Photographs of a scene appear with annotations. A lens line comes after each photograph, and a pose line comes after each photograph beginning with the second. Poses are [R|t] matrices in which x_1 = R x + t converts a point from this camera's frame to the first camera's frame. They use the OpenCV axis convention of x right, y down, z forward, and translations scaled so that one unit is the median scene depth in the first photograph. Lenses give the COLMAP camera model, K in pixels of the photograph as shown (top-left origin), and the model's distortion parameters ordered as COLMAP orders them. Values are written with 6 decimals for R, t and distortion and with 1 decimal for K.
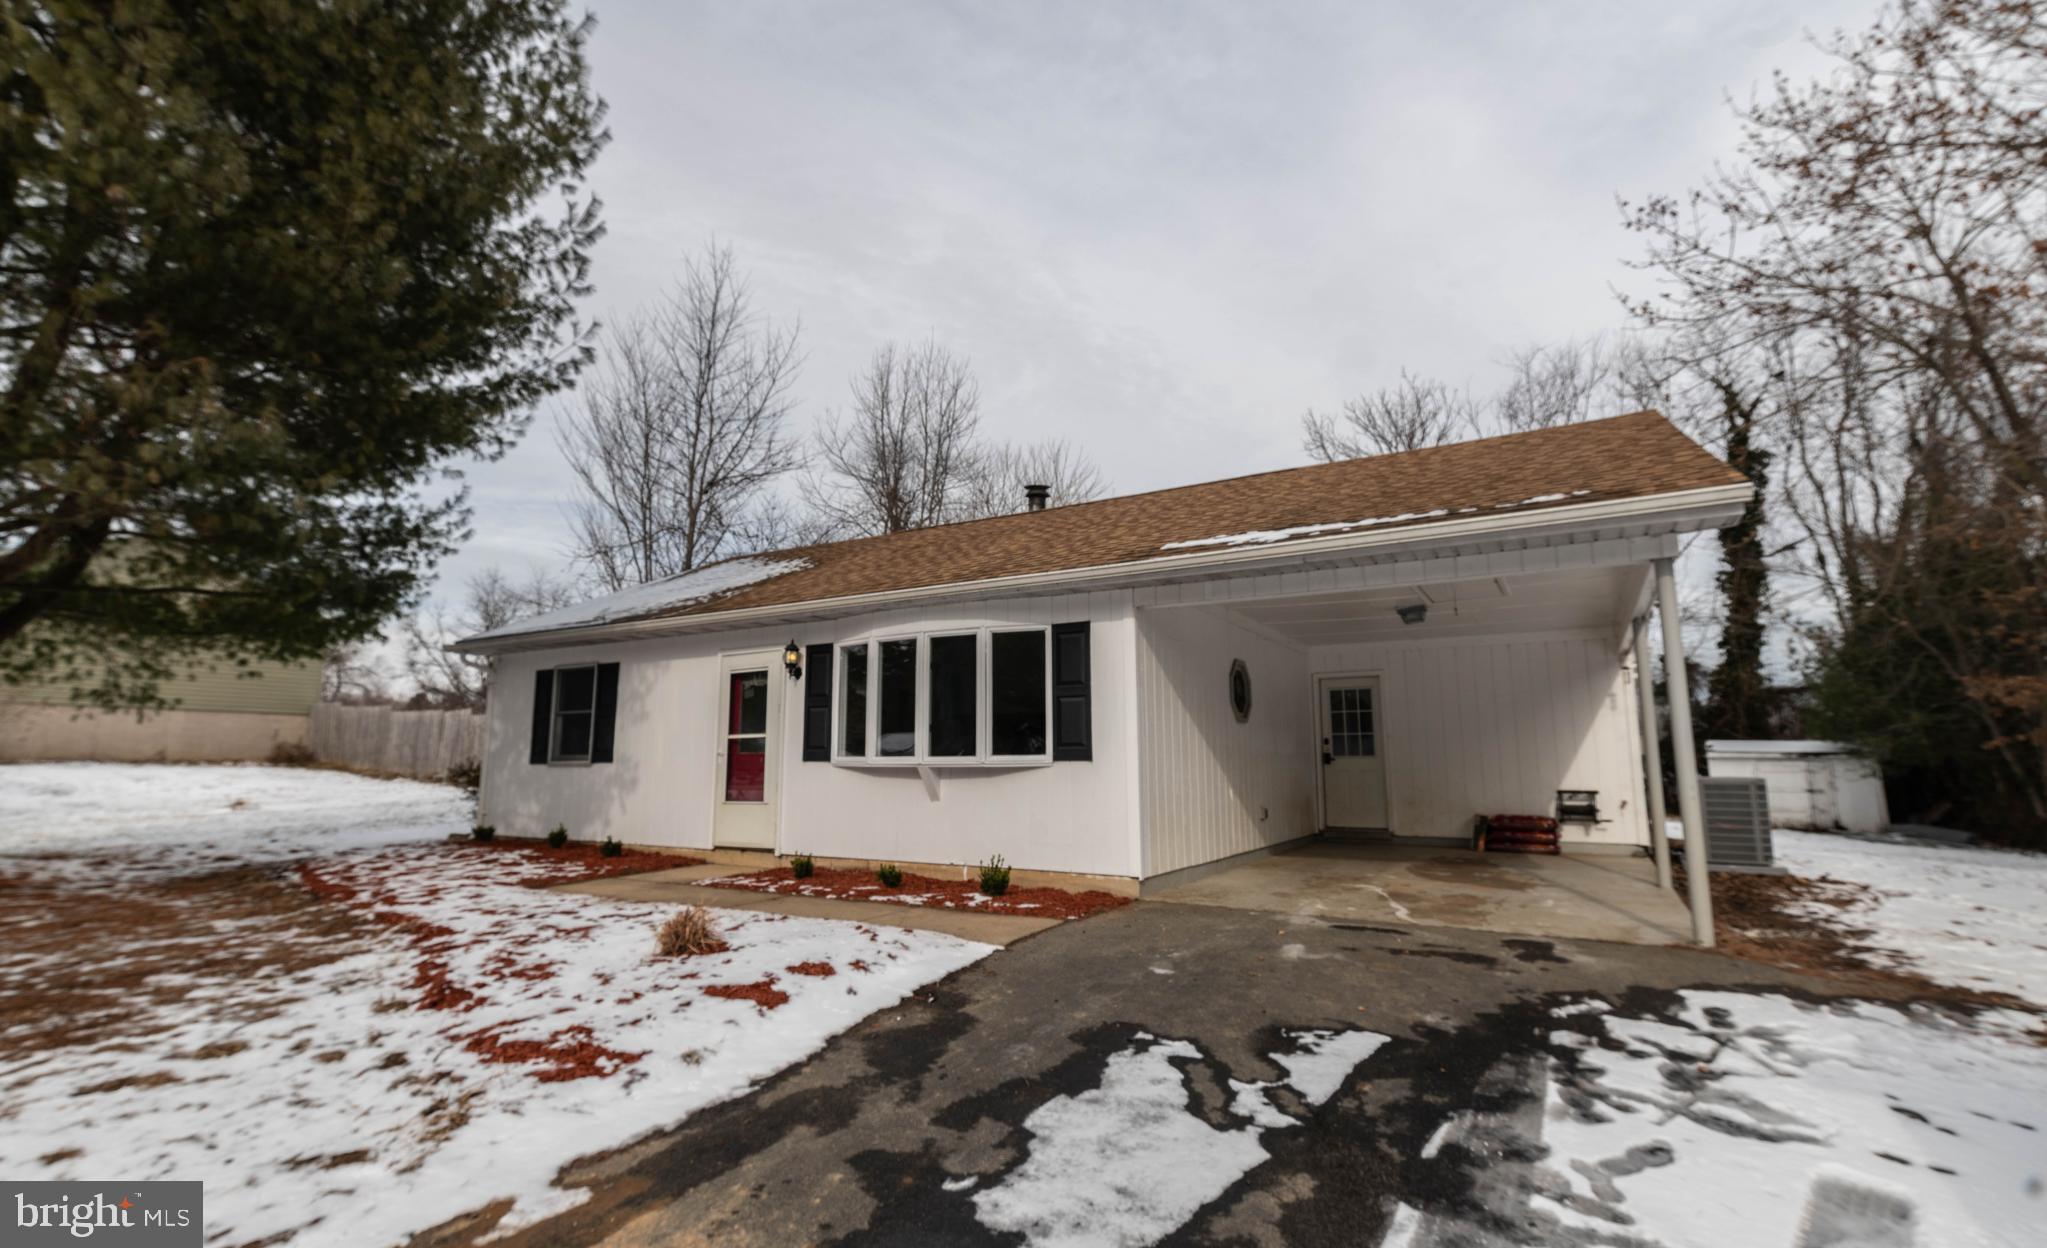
lens RADIAL K [[955.4, 0, 1019.3], [0, 955.4, 661.1], [0, 0, 1]] dist [0.016741, 0.000004]
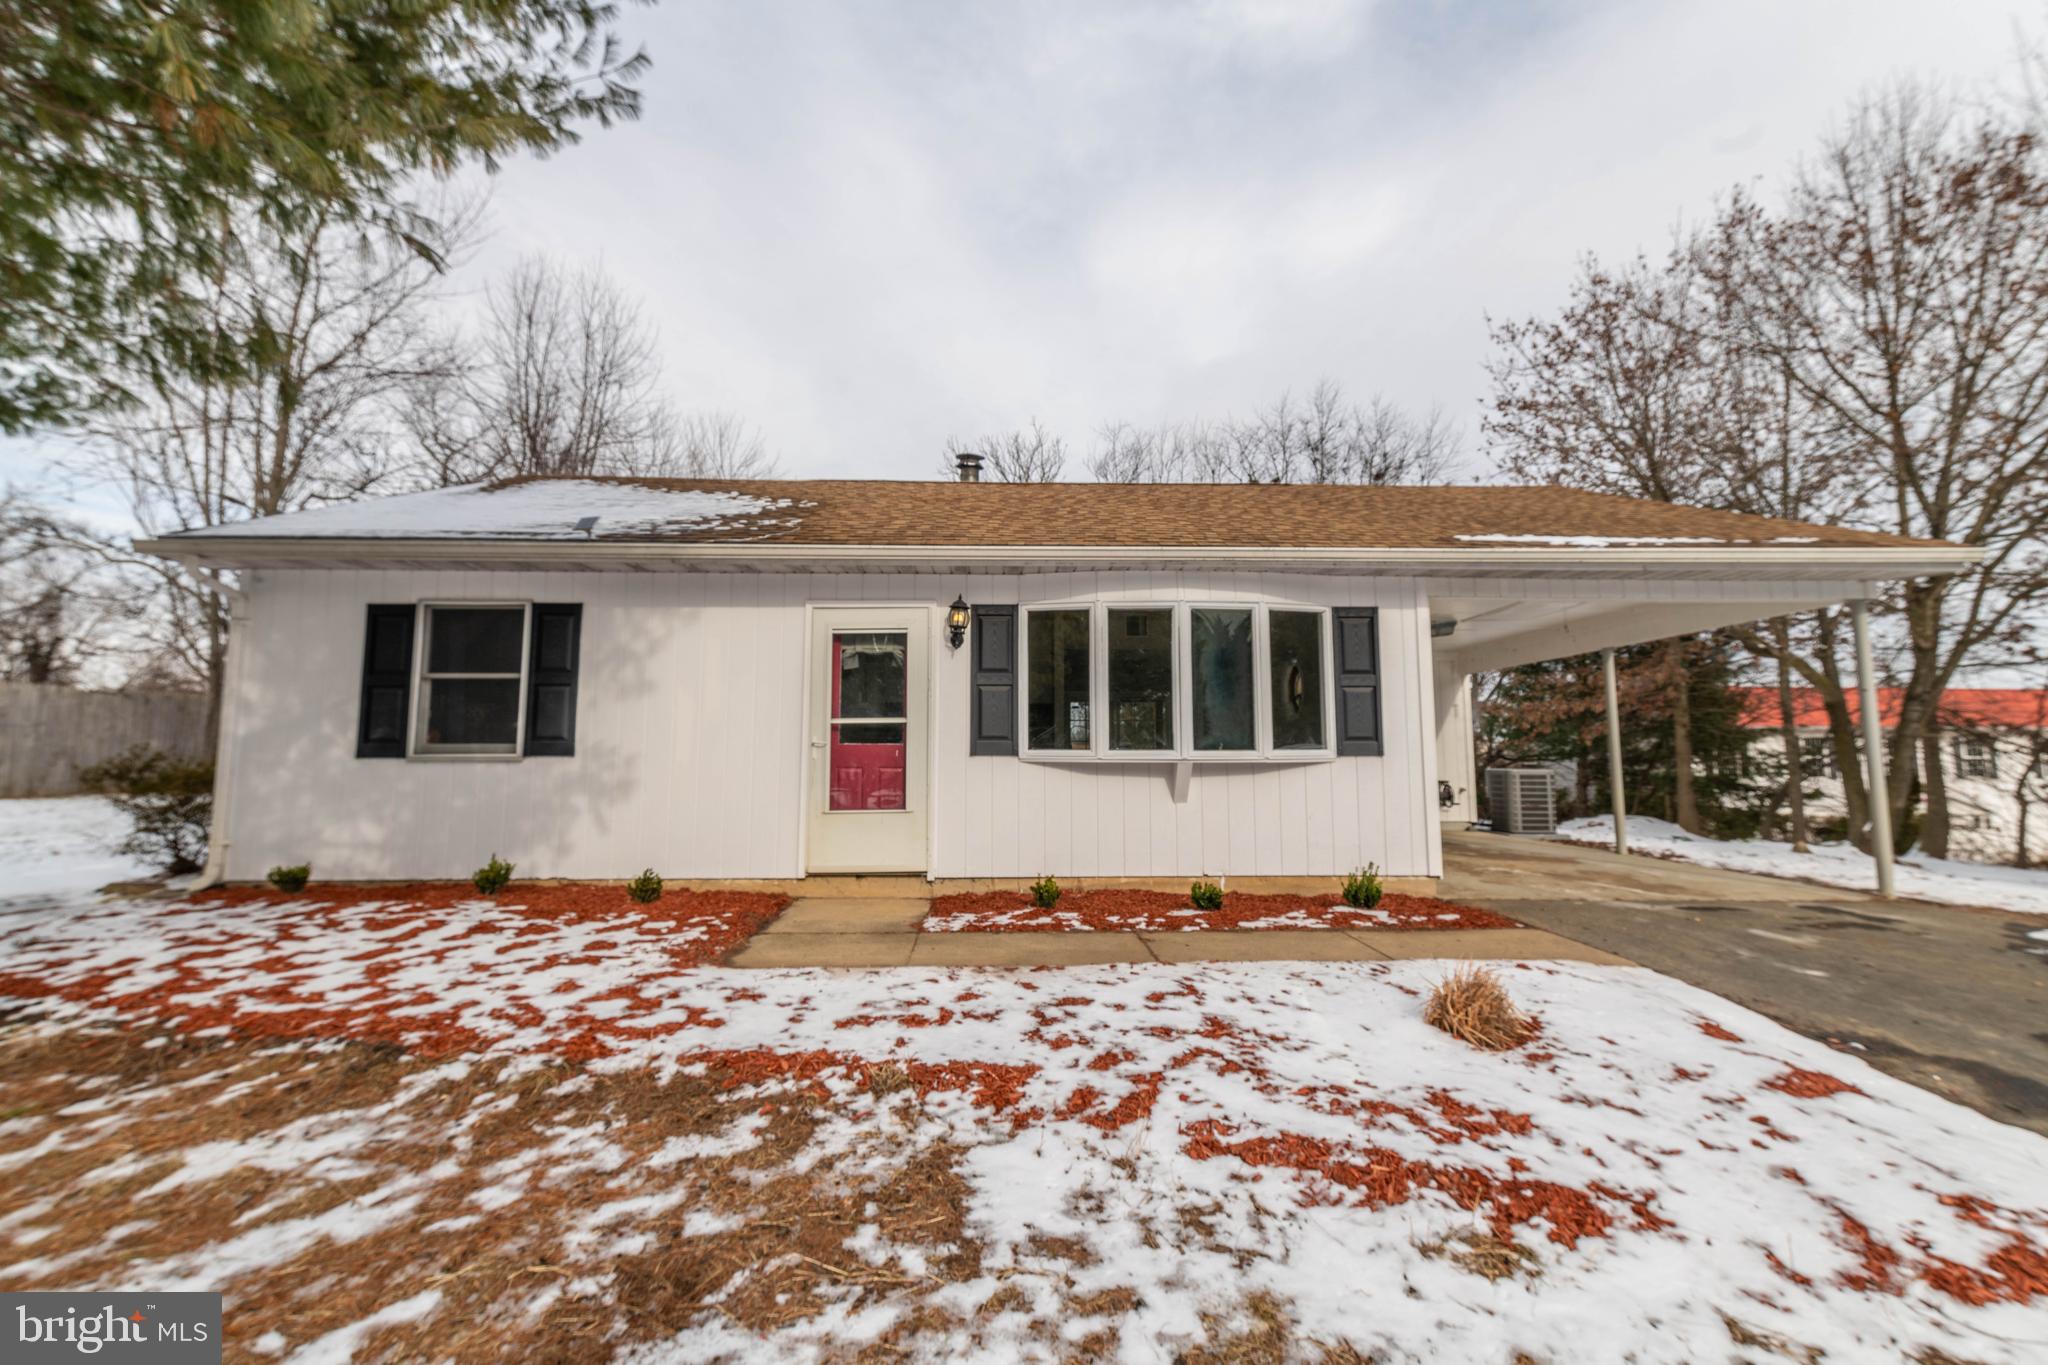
lens RADIAL K [[870.0, 0, 1011.7], [0, 870.0, 698.0], [0, 0, 1]] dist [0.016309, 0.000180]
pose [[0.837248, 0.038792, 0.545446, -0.575160], [-0.059132, 0.998054, 0.019784, 0.042807], [-0.543617, -0.048817, 0.837913, 0.395933]]
